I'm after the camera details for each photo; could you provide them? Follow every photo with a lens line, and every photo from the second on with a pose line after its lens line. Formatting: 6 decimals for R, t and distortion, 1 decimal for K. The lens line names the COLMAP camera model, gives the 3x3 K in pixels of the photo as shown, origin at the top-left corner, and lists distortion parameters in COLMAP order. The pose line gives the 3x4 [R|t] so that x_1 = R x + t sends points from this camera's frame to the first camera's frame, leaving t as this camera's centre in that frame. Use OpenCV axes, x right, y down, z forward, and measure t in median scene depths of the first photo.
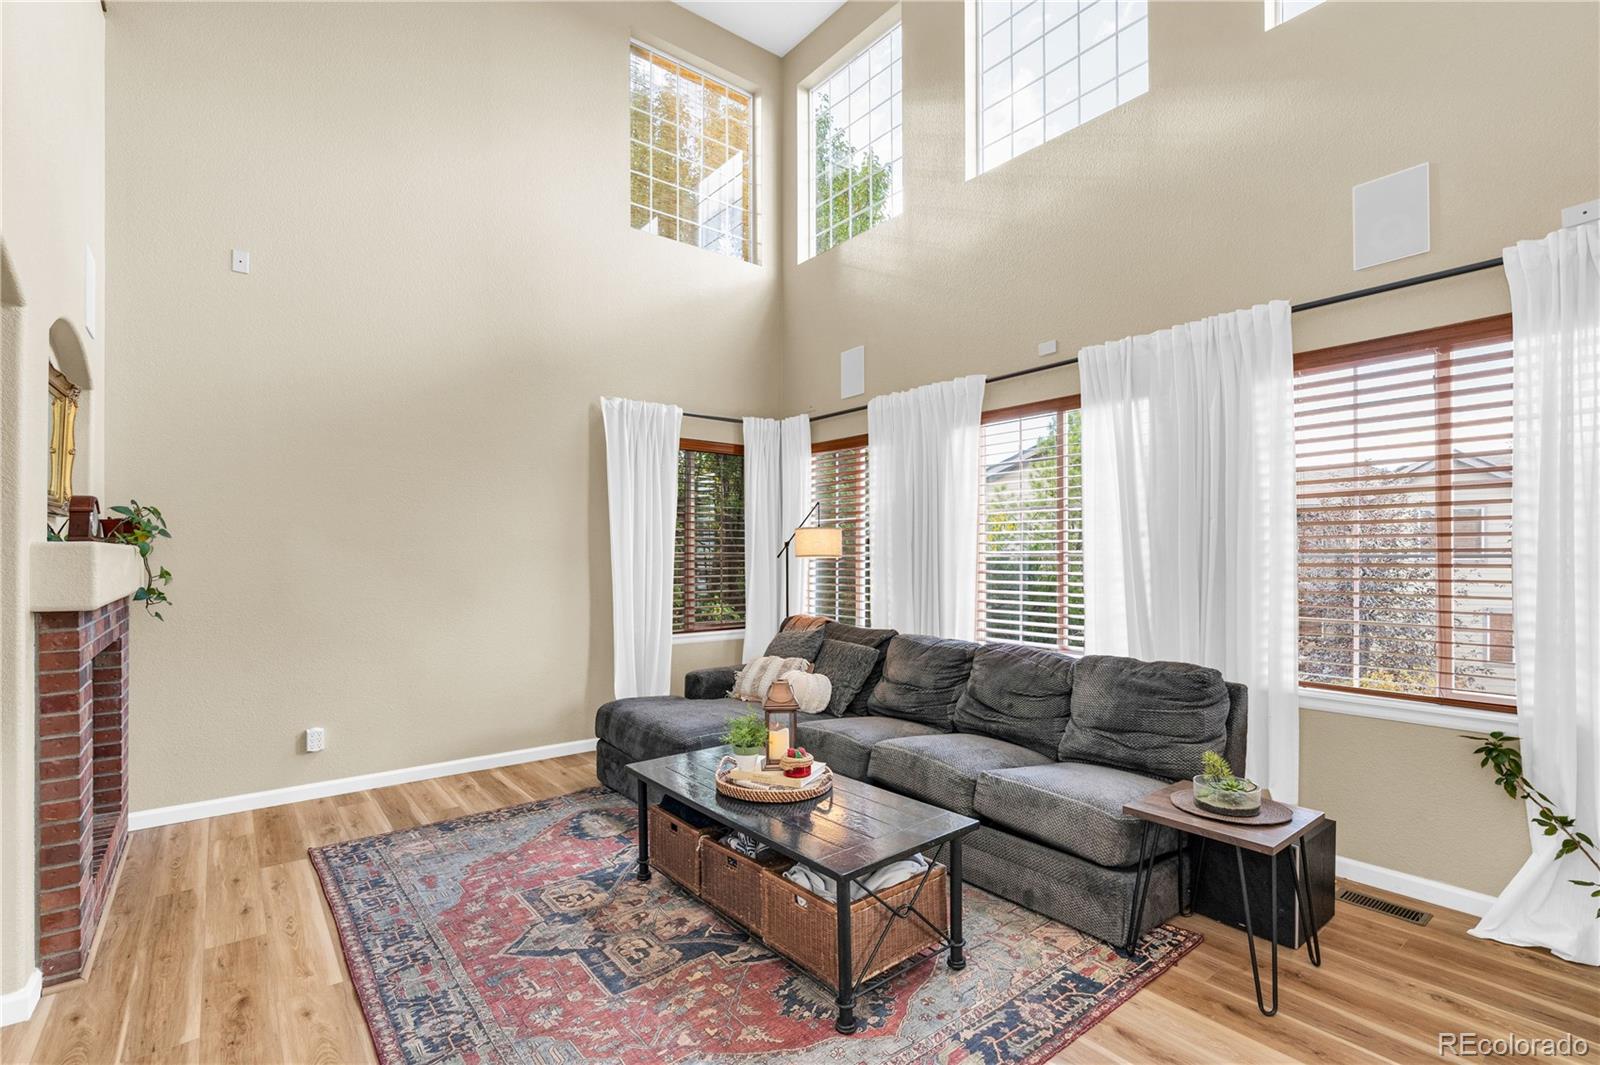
lens RADIAL K [[763.3, 0, 797.2], [0, 763.3, 542.5], [0, 0, 1]] dist [0.001837, 0.000407]
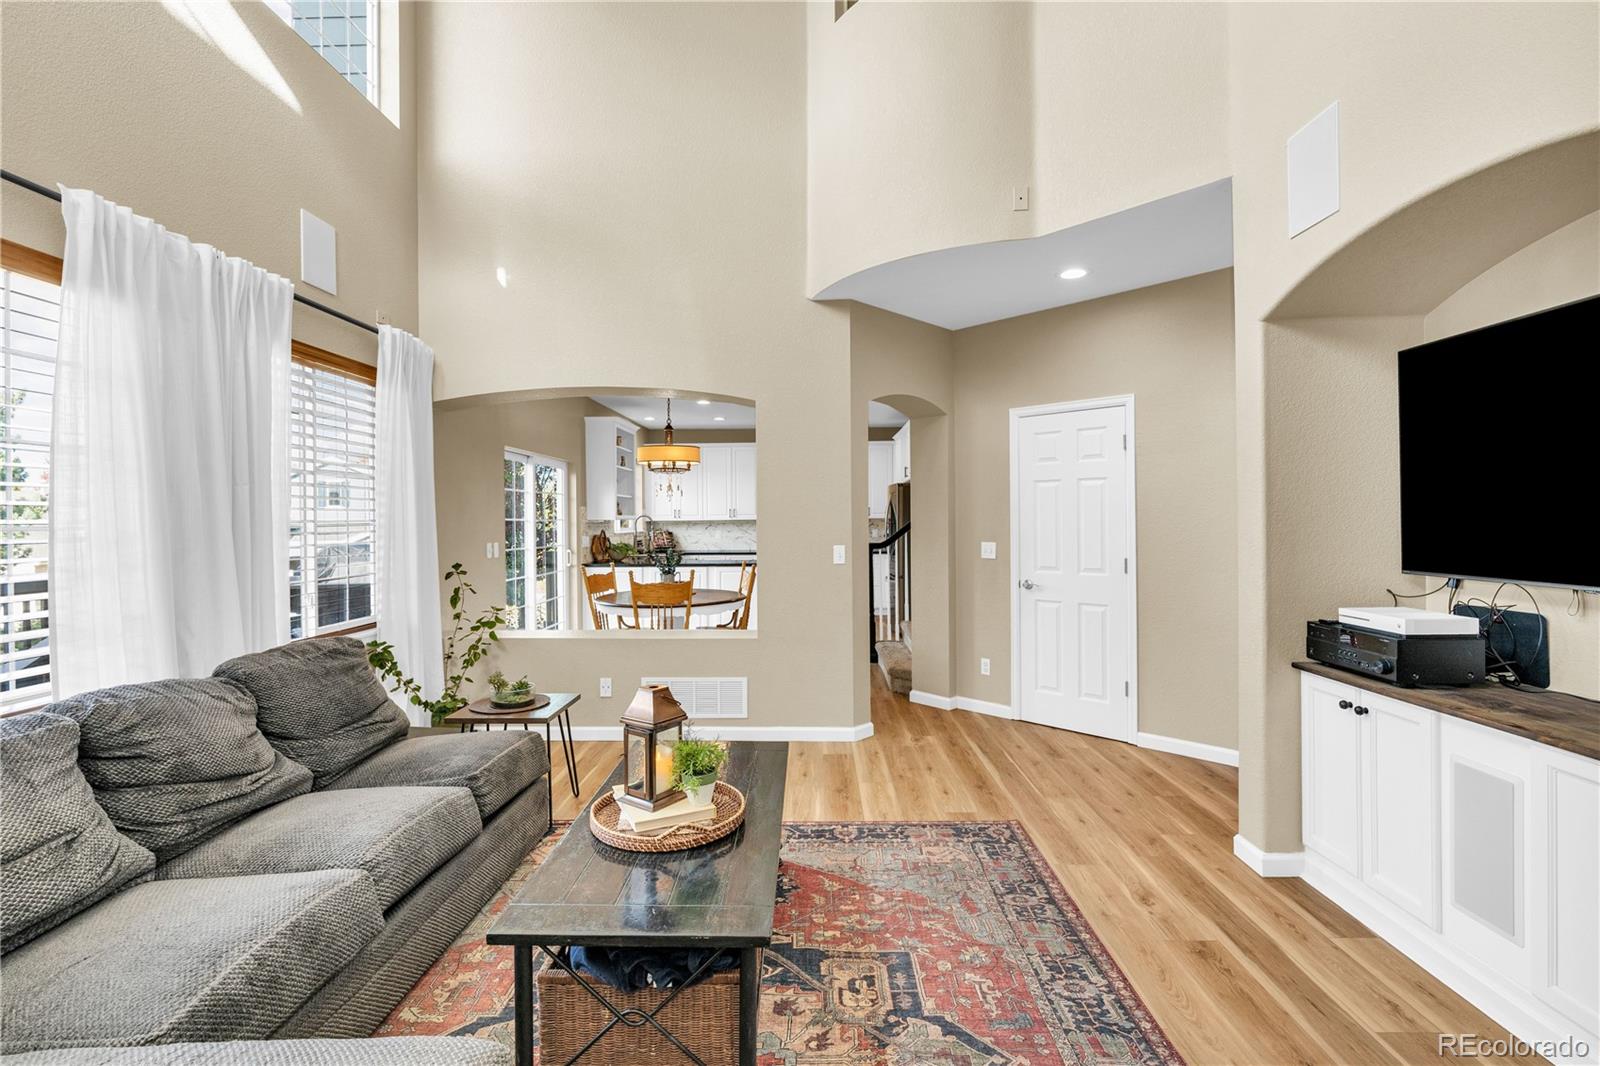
lens RADIAL K [[725.0, 0, 797.1], [0, 725.0, 527.3], [0, 0, 1]] dist [-0.004885, -0.000673]
pose [[-0.776985, 0.001685, 0.629517, -0.699933], [0.000768, 0.999998, -0.001728, 0.026226], [-0.629519, -0.000859, -0.776985, 1.762127]]
